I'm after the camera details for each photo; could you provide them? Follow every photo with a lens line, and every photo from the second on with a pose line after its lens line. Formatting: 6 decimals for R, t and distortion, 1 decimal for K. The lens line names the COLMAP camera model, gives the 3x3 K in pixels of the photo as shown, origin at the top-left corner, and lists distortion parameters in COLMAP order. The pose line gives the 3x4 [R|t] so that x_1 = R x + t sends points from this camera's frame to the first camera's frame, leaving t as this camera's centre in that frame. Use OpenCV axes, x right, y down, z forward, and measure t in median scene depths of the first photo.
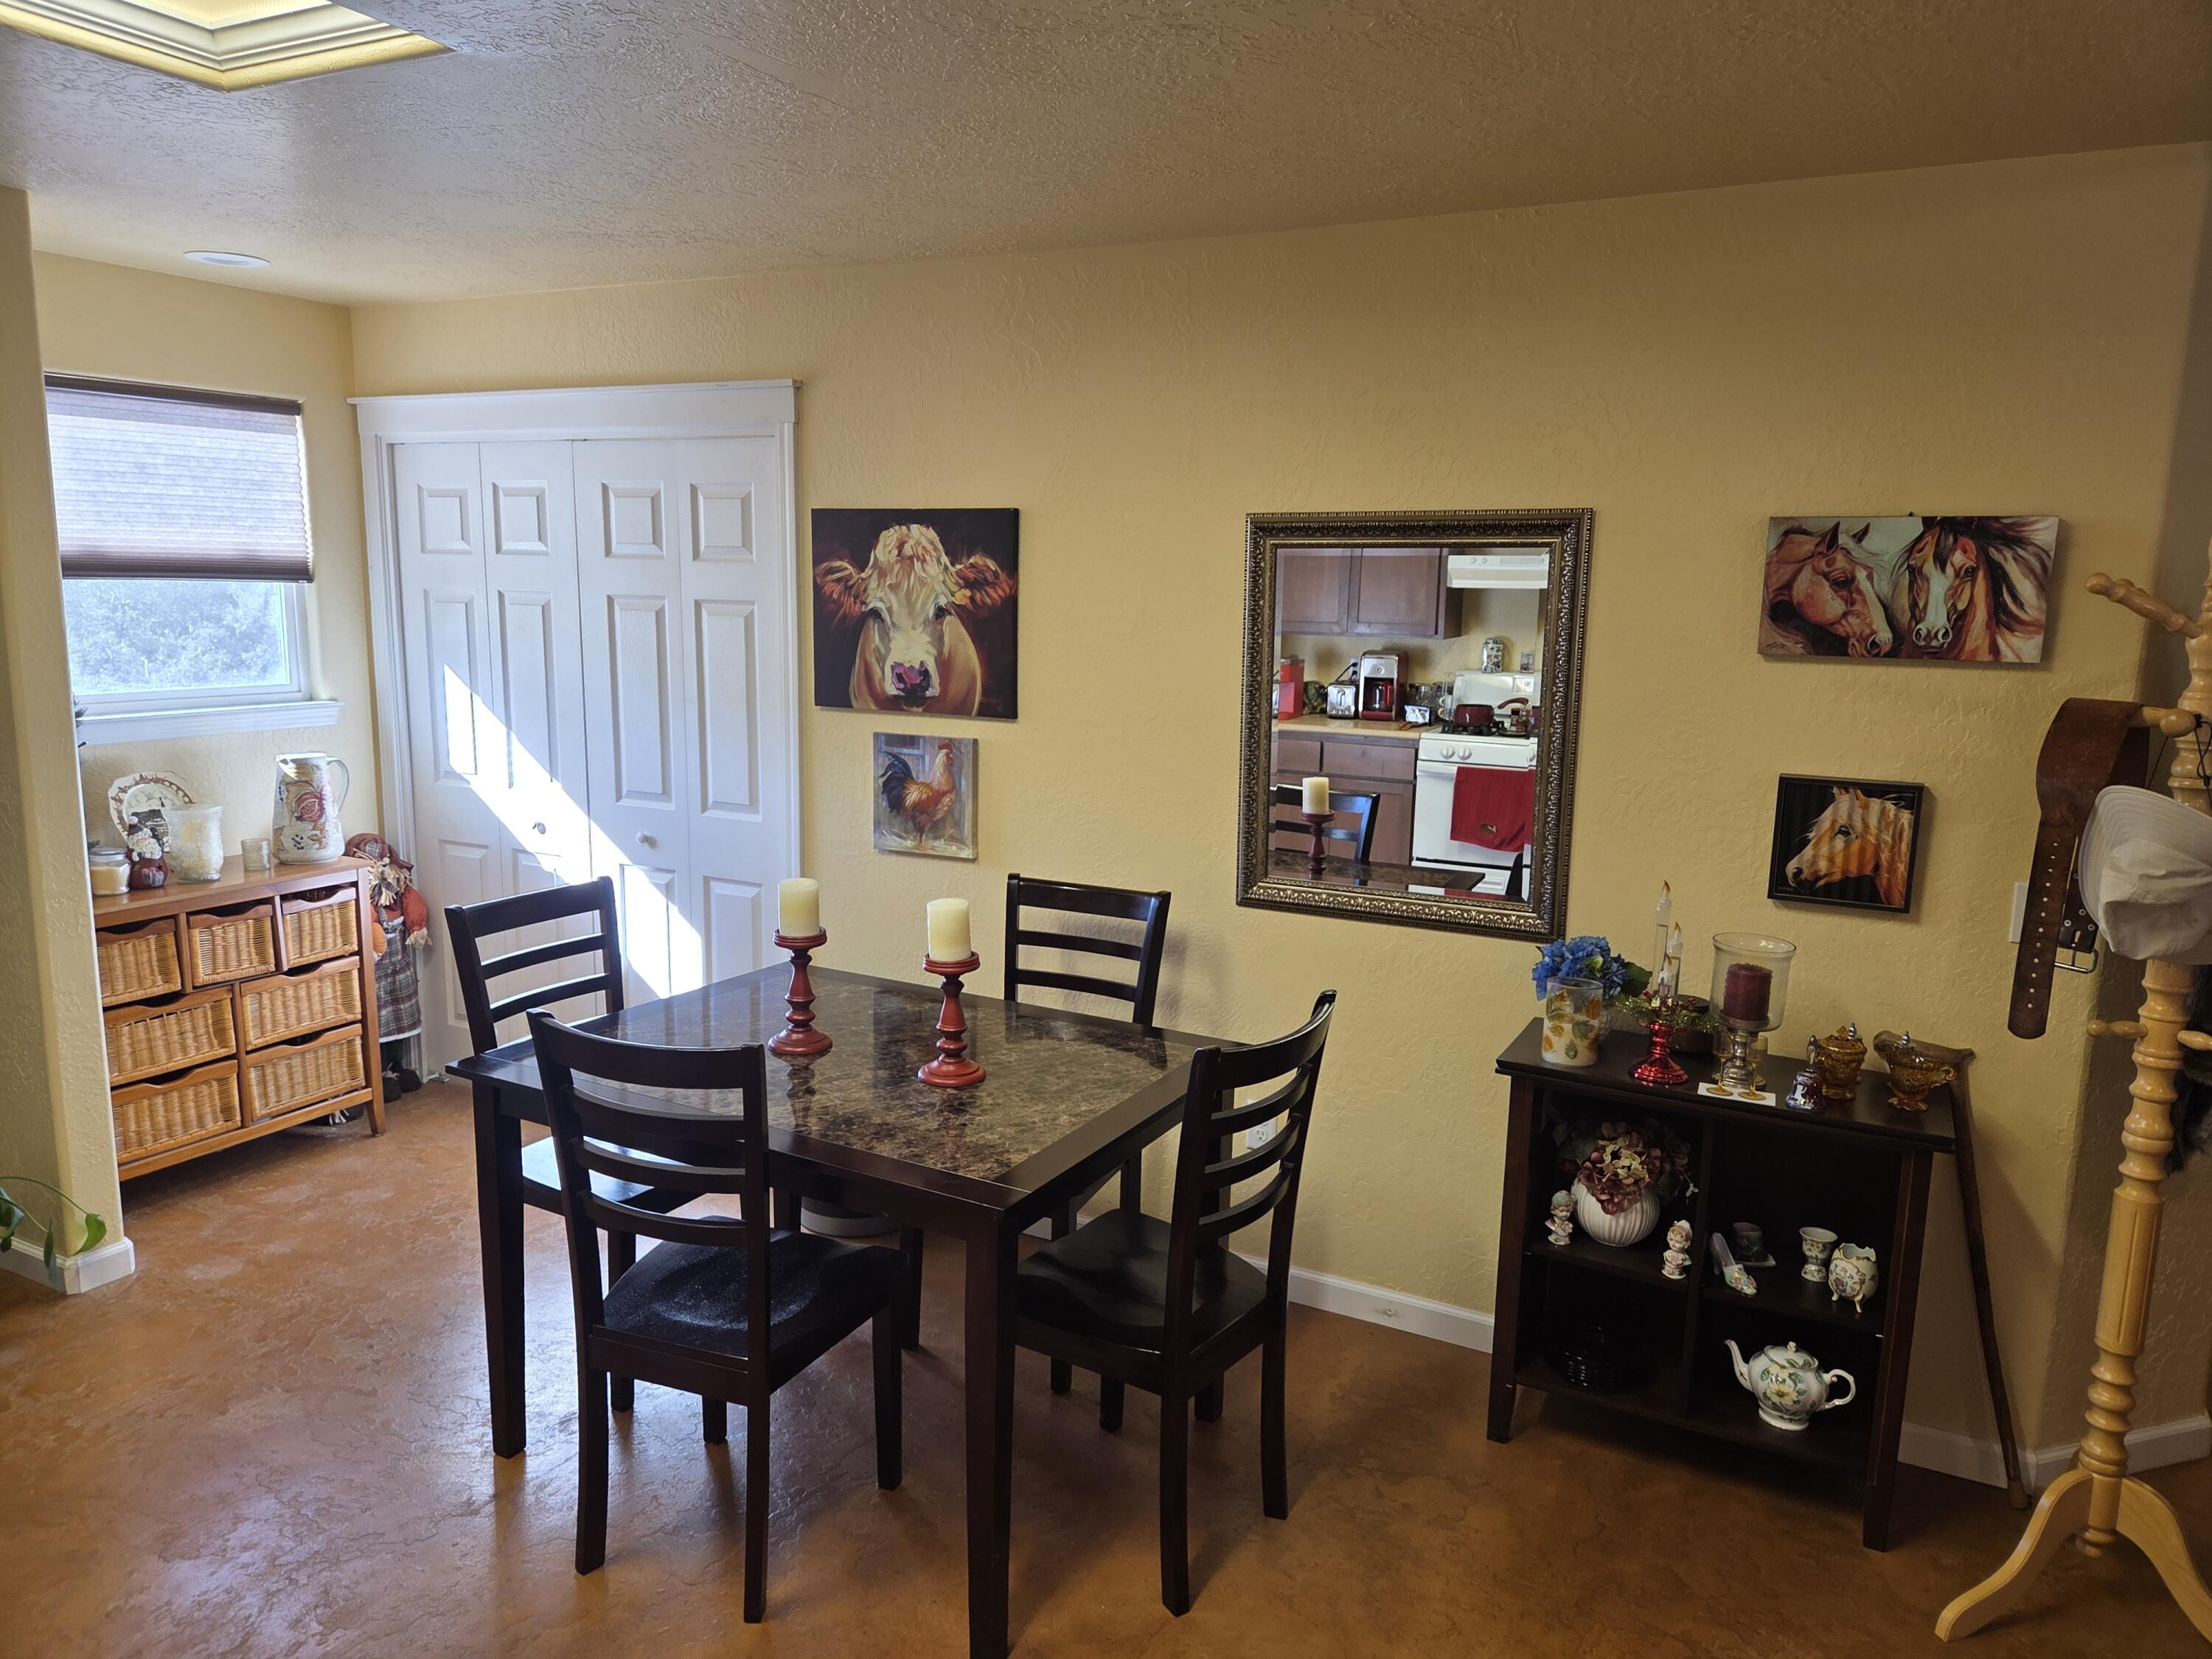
lens RADIAL K [[1470.5, 0, 1112.5], [0, 1470.5, 823.6], [0, 0, 1]] dist [0.068390, -0.056938]
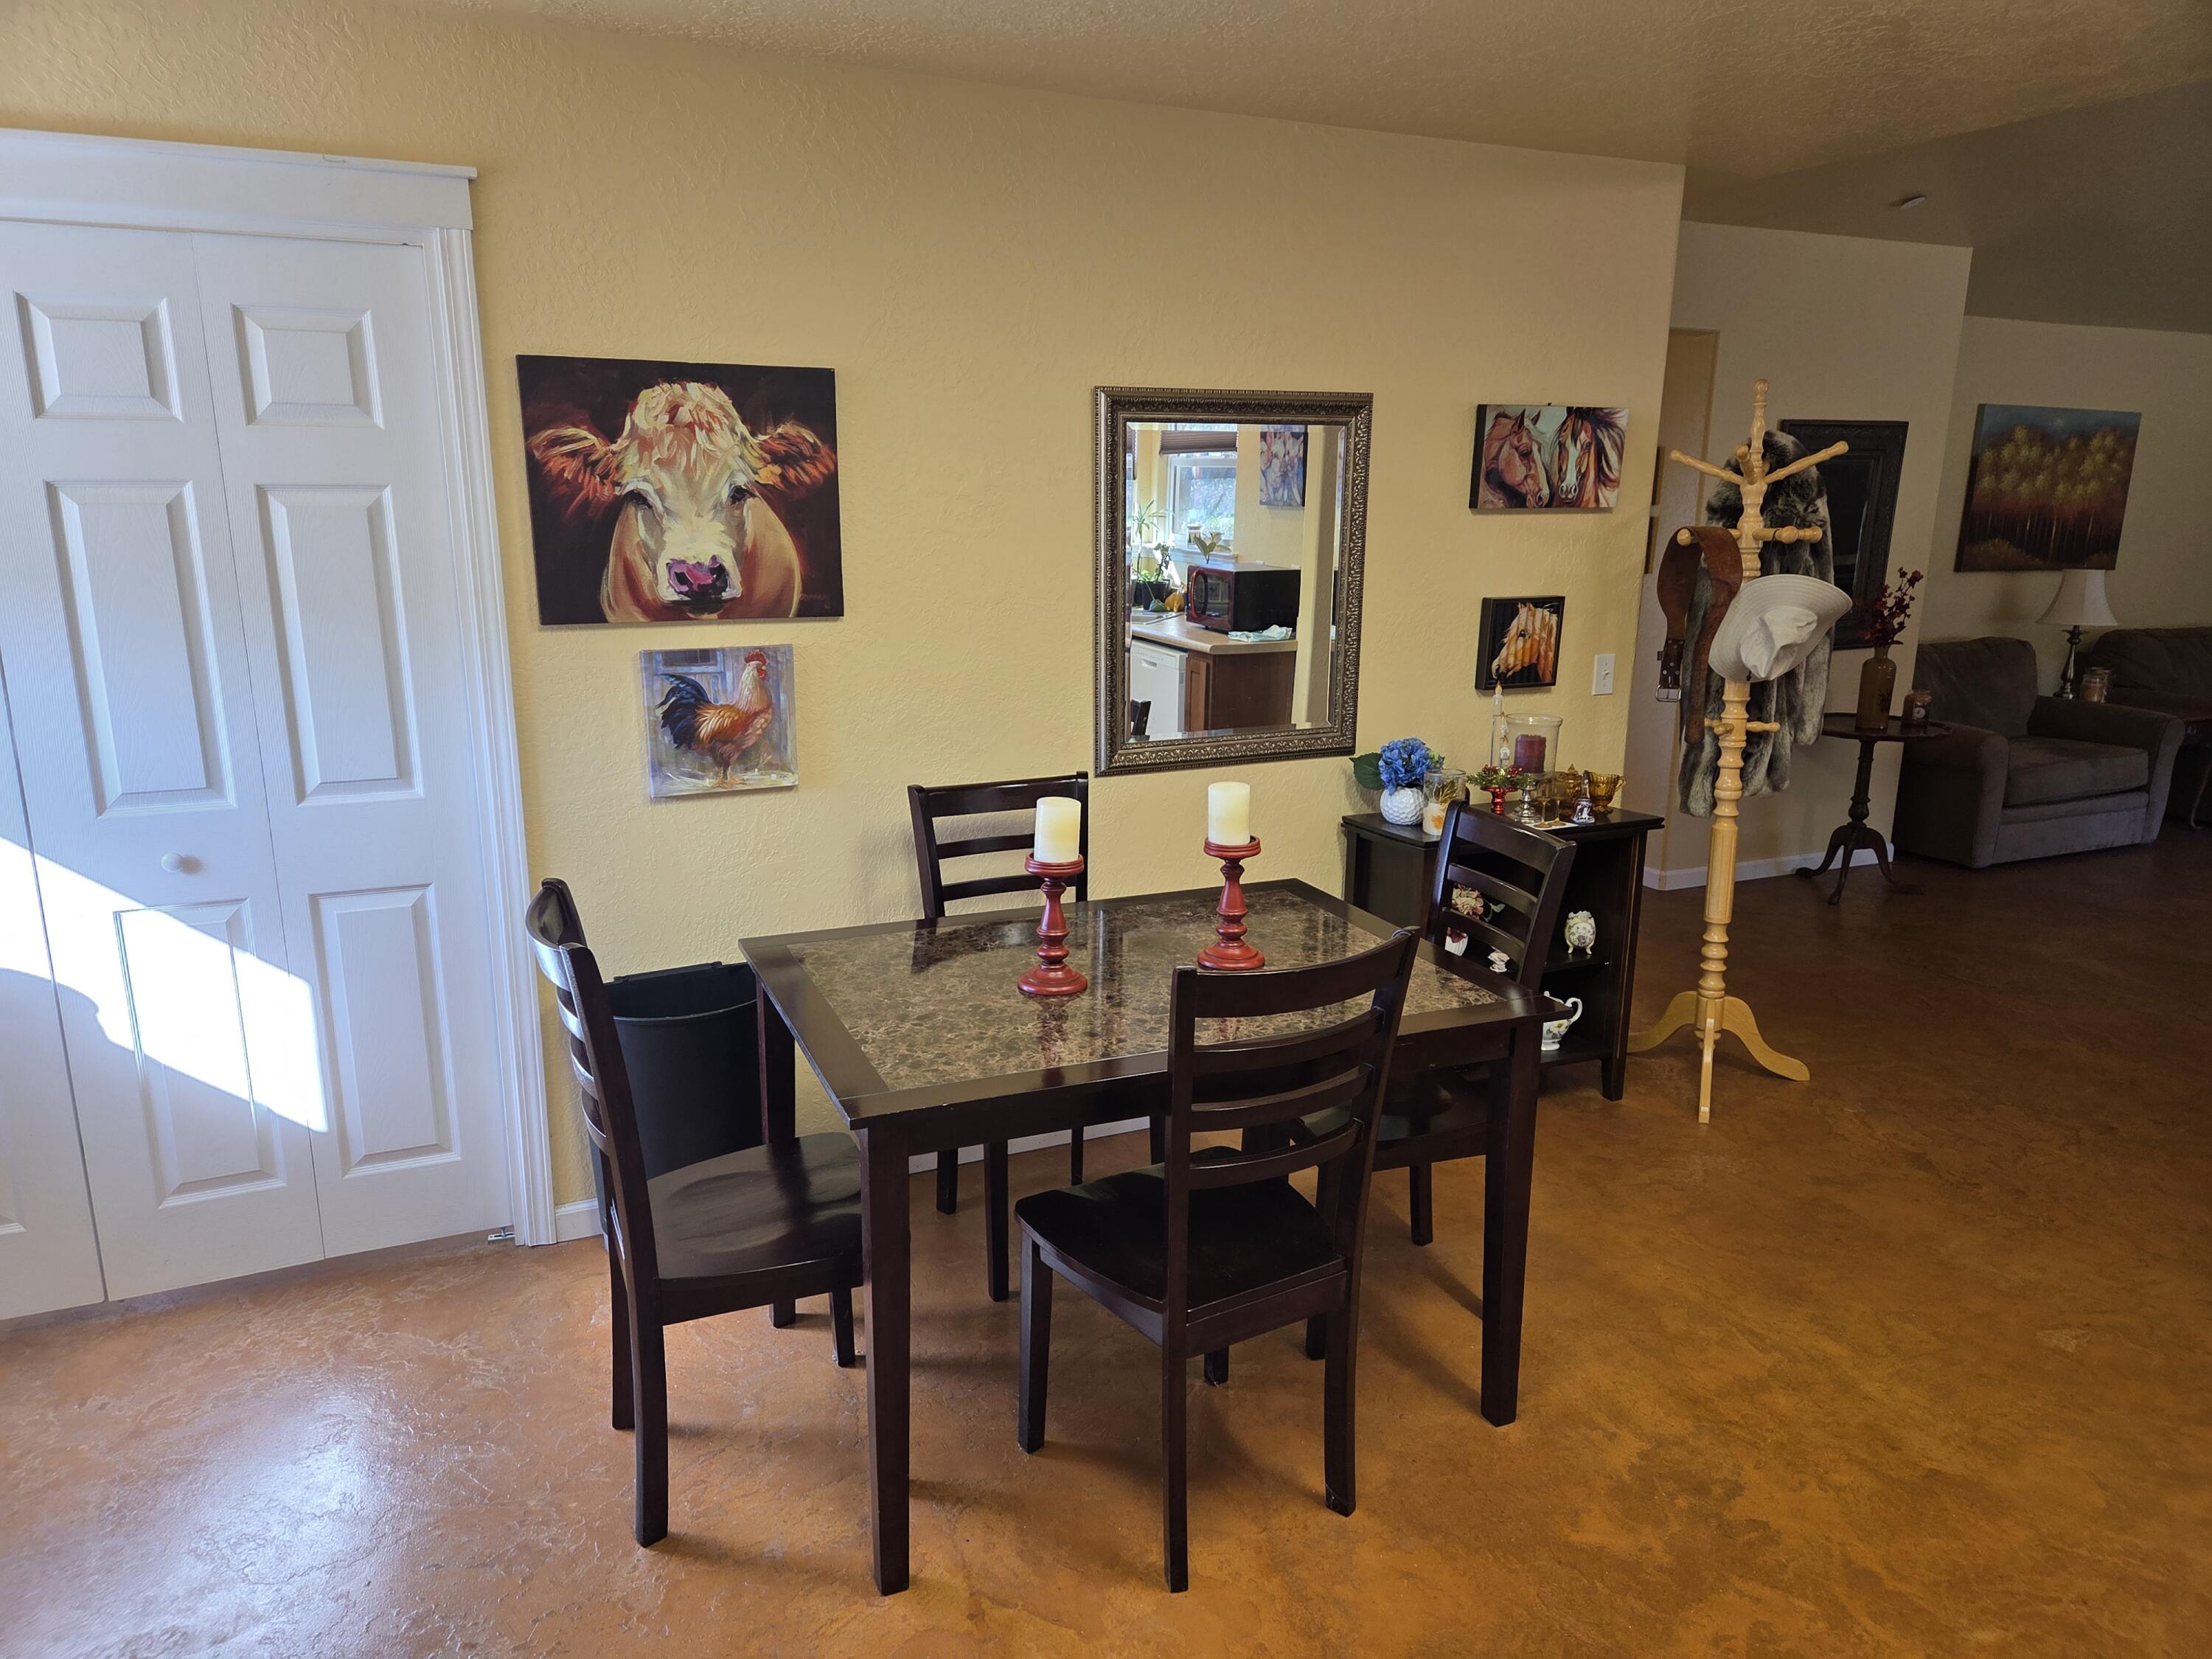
lens RADIAL K [[1470.5, 0, 1112.5], [0, 1470.5, 823.6], [0, 0, 1]] dist [0.068390, -0.056938]
pose [[0.621310, -0.192398, 0.759577, -0.649296], [0.132792, 0.981218, 0.139919, -0.050909], [-0.772231, 0.013933, 0.635189, 0.317310]]
